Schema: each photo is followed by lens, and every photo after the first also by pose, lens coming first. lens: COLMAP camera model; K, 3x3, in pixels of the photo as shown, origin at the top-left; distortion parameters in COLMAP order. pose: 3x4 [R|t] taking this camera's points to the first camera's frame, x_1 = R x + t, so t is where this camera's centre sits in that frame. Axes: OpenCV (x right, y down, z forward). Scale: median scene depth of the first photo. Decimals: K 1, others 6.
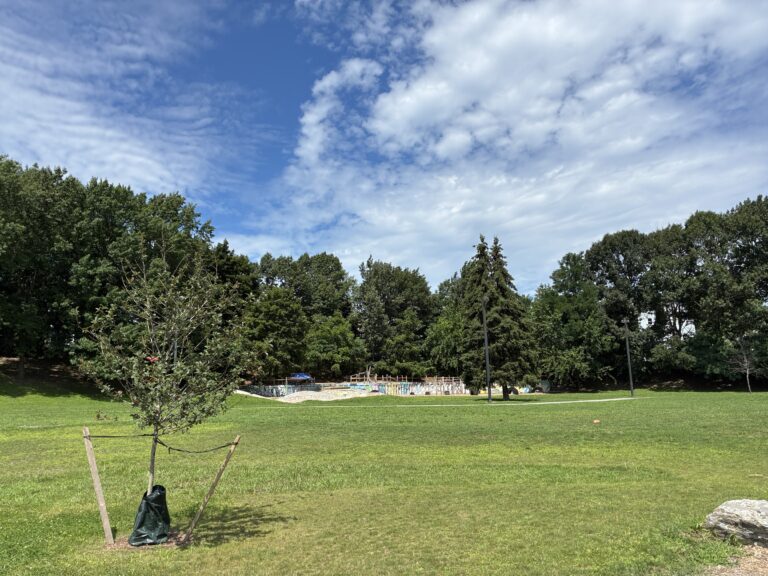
lens RADIAL K [[569.5, 0, 384.0], [0, 569.5, 288.0], [0, 0, 1]] dist [0.002091, -0.039607]
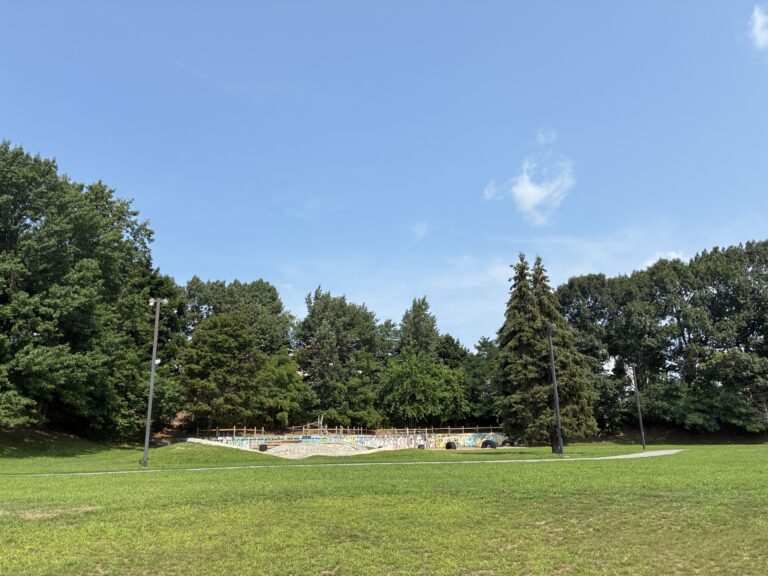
lens RADIAL K [[569.5, 0, 384.0], [0, 569.5, 288.0], [0, 0, 1]] dist [0.002091, -0.039607]
pose [[0.973656, 0.058008, 0.220521, -0.138988], [-0.036914, 0.994442, -0.098602, 0.032576], [-0.225015, 0.087864, 0.970386, 0.156848]]
